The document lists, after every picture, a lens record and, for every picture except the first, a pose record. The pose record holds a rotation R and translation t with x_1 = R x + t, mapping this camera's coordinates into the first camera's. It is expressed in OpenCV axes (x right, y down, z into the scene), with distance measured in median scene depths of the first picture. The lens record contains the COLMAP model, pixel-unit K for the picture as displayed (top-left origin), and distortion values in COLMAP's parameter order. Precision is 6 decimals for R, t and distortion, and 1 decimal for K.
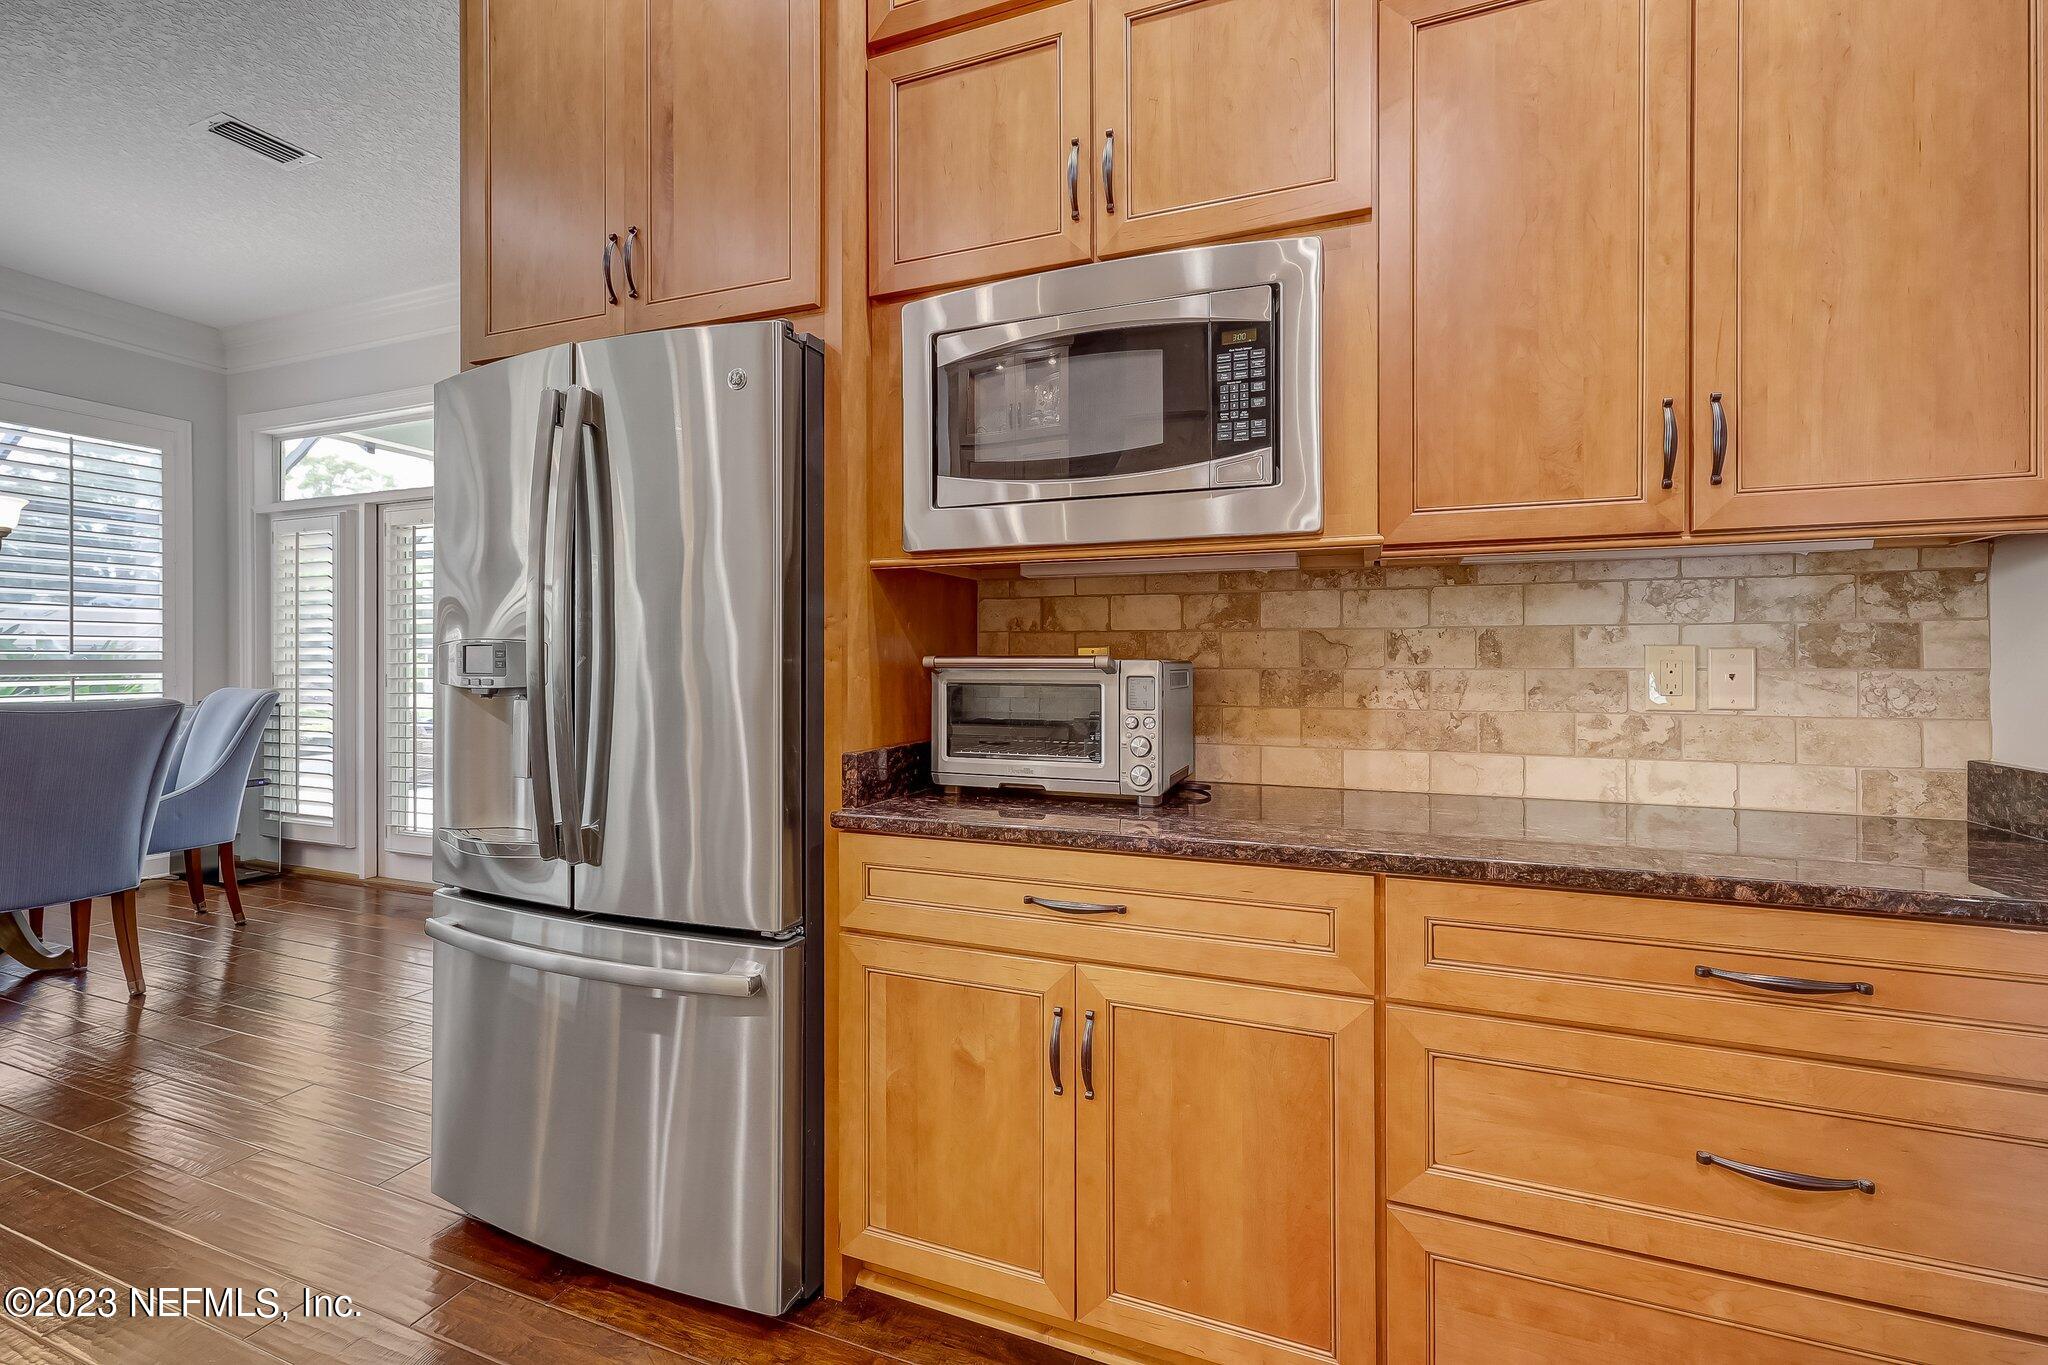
lens RADIAL K [[880.8, 0, 1017.3], [0, 880.8, 659.9], [0, 0, 1]] dist [0.002995, -0.000253]
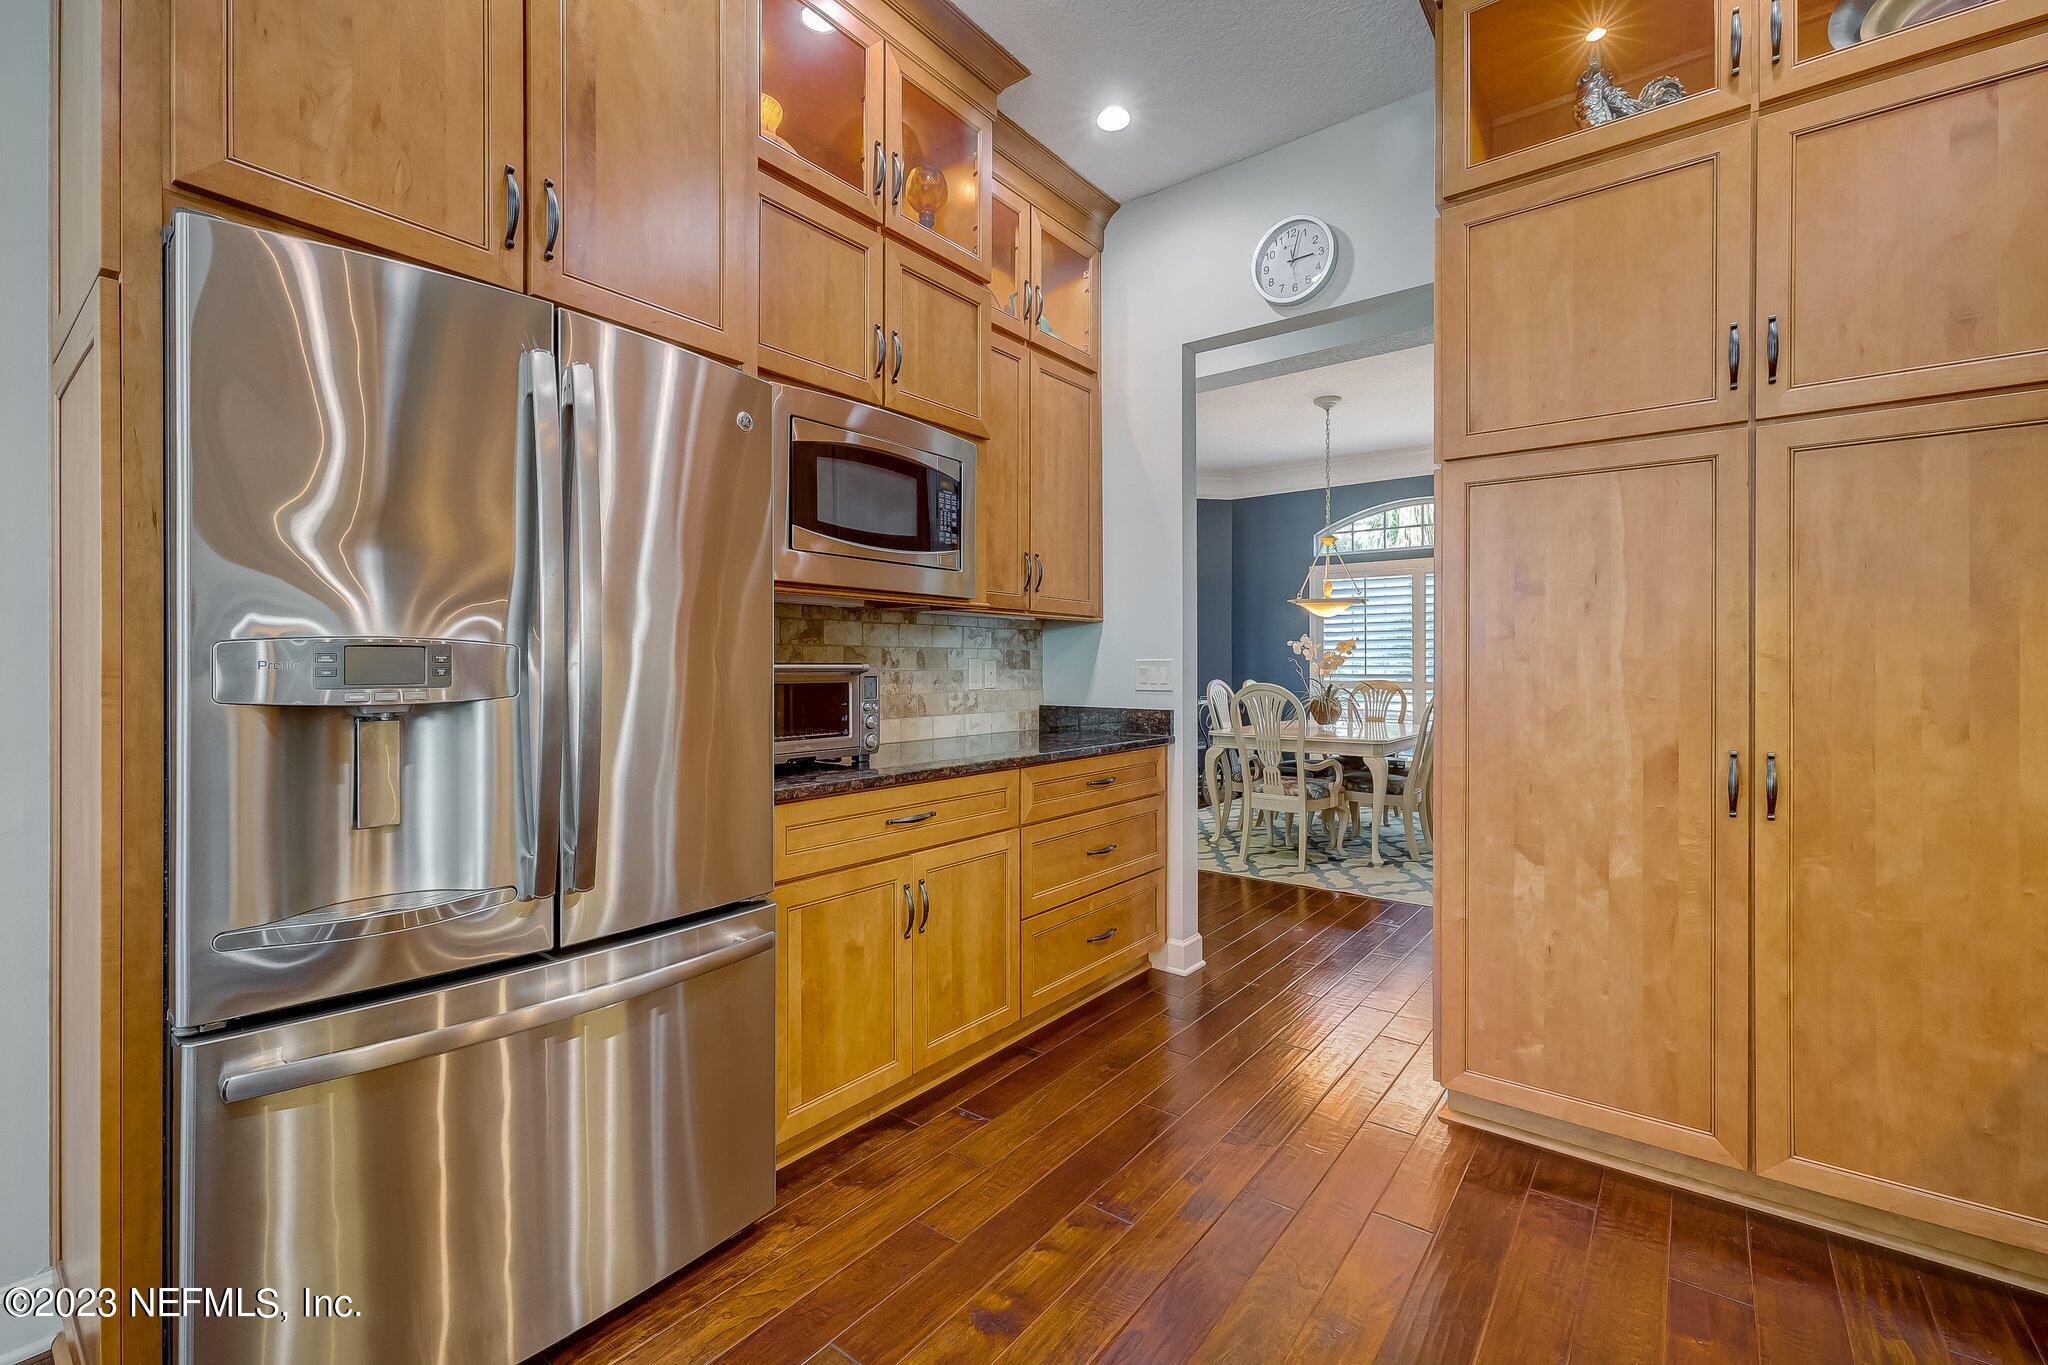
lens RADIAL K [[880.8, 0, 1015.0], [0, 880.8, 664.0], [0, 0, 1]] dist [0.002995, -0.000253]
pose [[0.278569, 0.001474, 0.960415, -1.295937], [-0.002054, 0.999997, -0.000939, -0.002386], [-0.960414, -0.001711, 0.278571, 0.335671]]
